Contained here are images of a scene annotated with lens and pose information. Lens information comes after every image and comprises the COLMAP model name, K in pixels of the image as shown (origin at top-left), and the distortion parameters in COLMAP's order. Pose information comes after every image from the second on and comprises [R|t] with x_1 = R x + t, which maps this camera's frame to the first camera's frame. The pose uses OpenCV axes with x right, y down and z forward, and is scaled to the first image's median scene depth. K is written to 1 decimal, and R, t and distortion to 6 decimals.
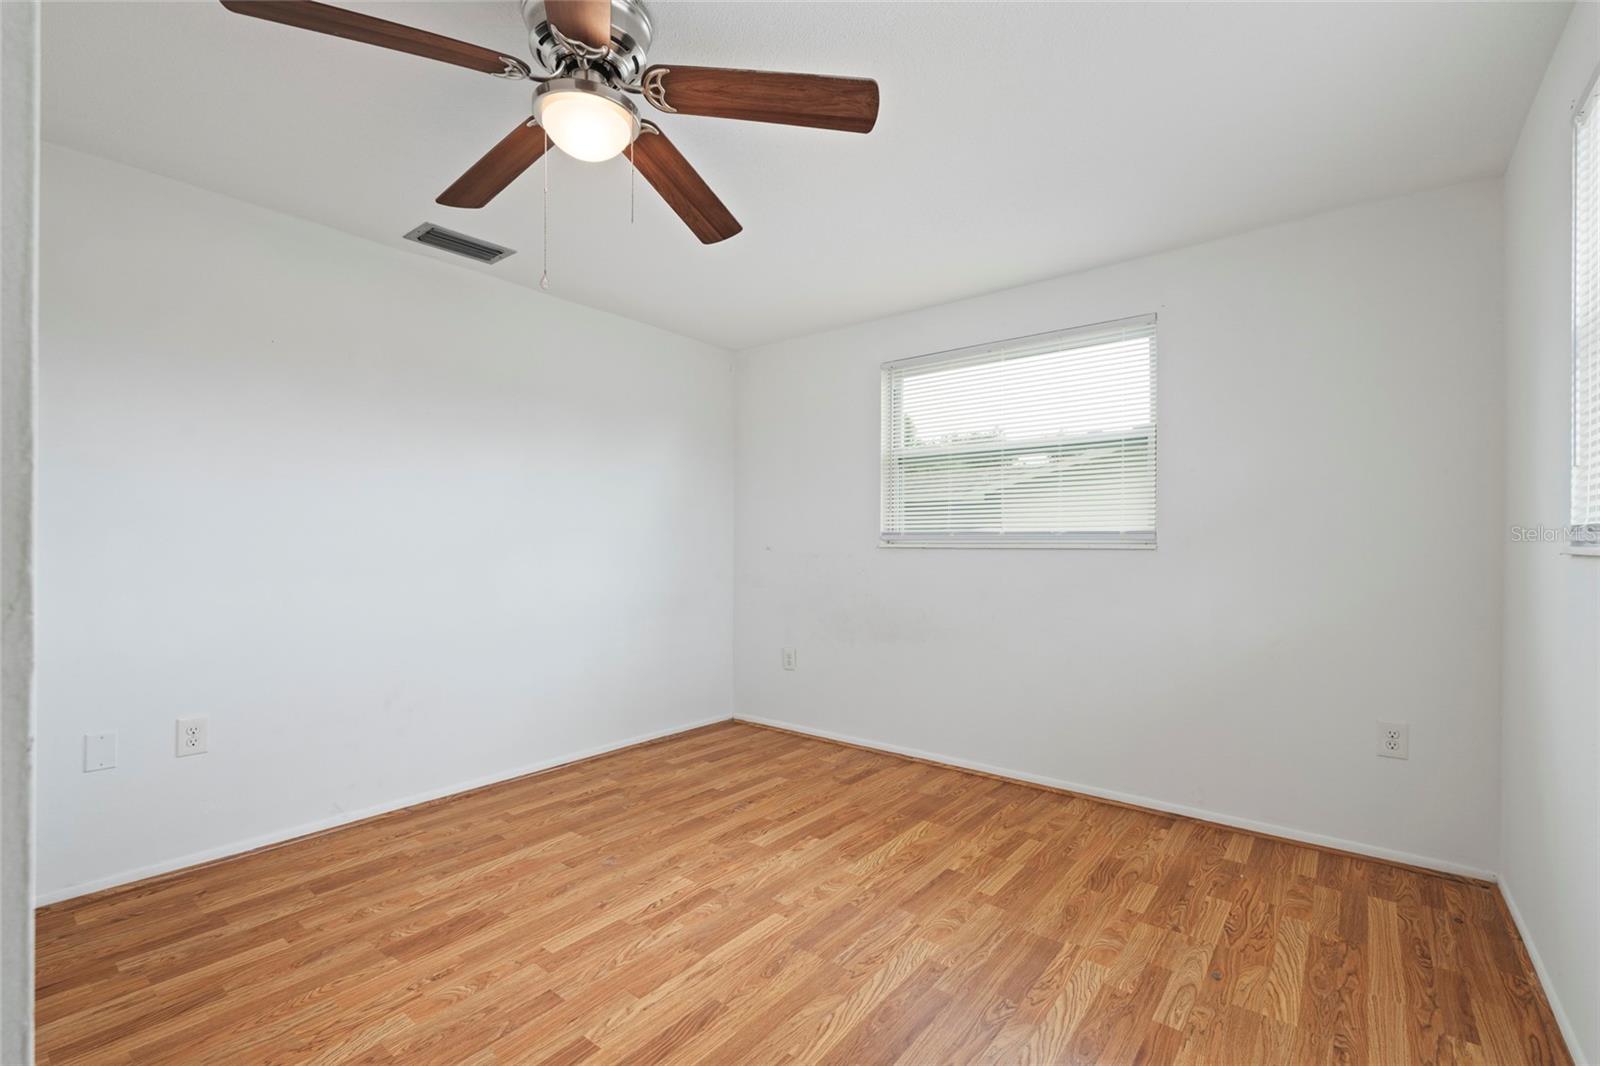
lens RADIAL K [[703.3, 0, 800.0], [0, 703.3, 533.0], [0, 0, 1]] dist [-0.000098, -0.000470]
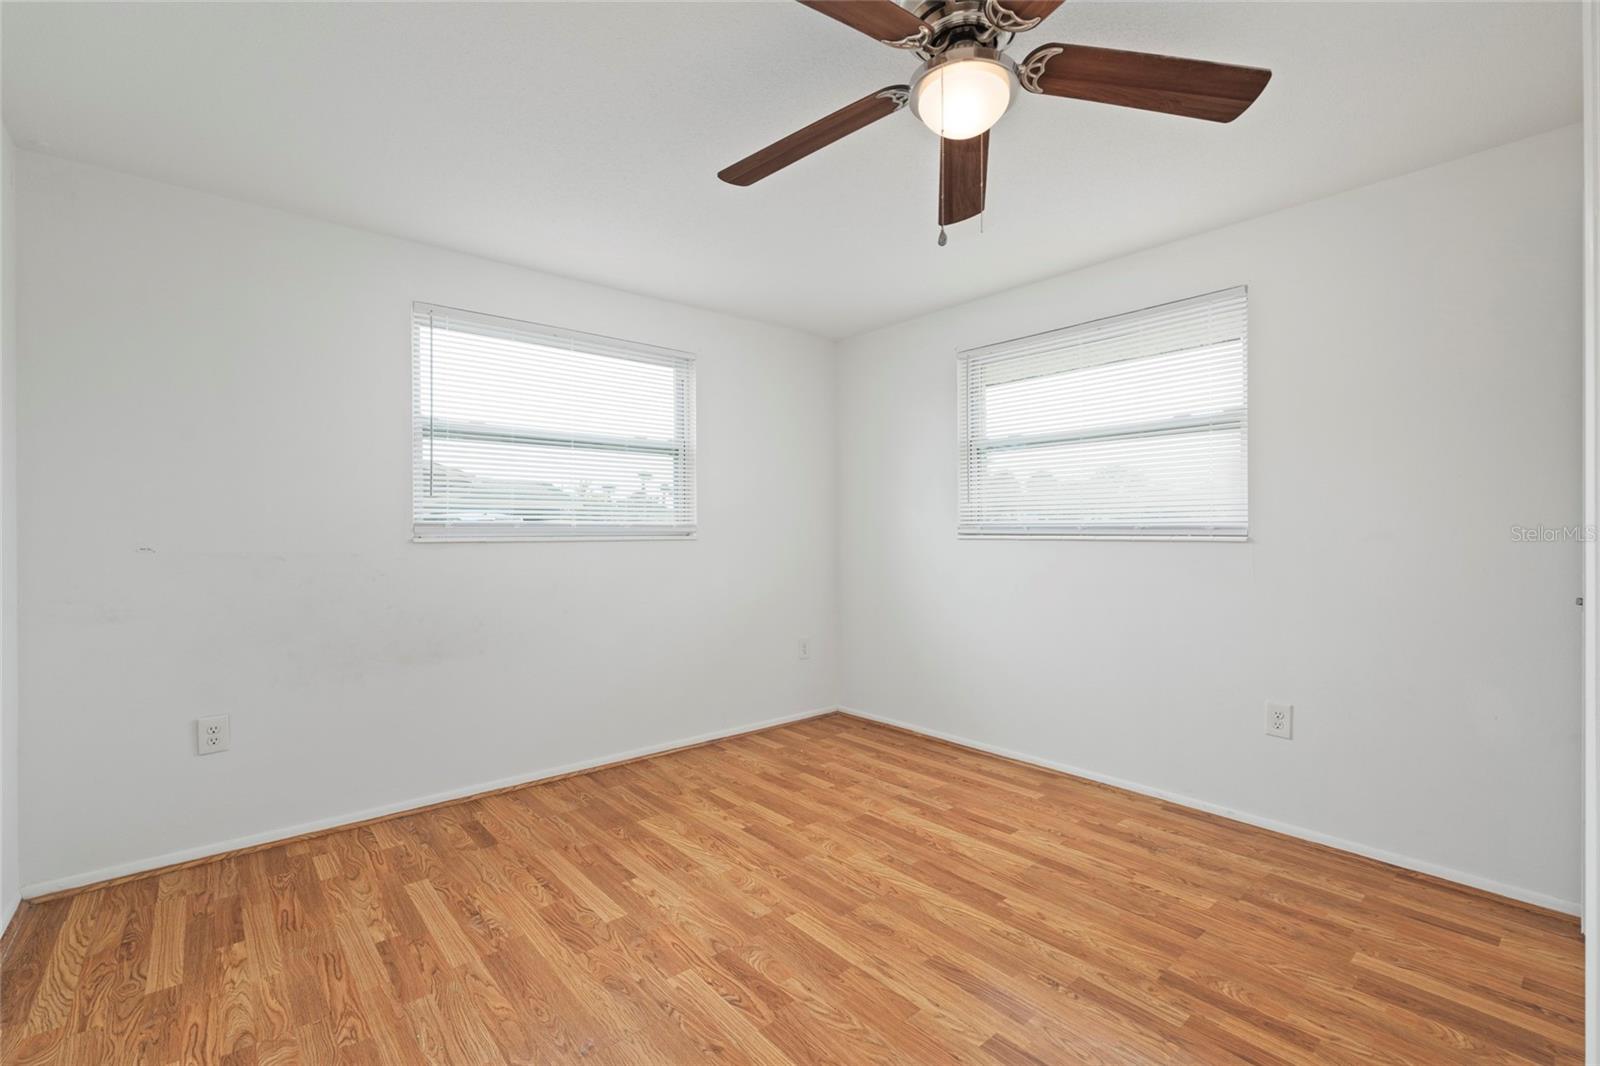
lens RADIAL K [[703.3, 0, 800.0], [0, 703.3, 533.0], [0, 0, 1]] dist [-0.000098, -0.000470]
pose [[0.187269, -0.002911, 0.982304, -0.764432], [-0.011101, 0.999925, 0.005080, 0.003593], [-0.982246, -0.011856, 0.187223, 0.628175]]
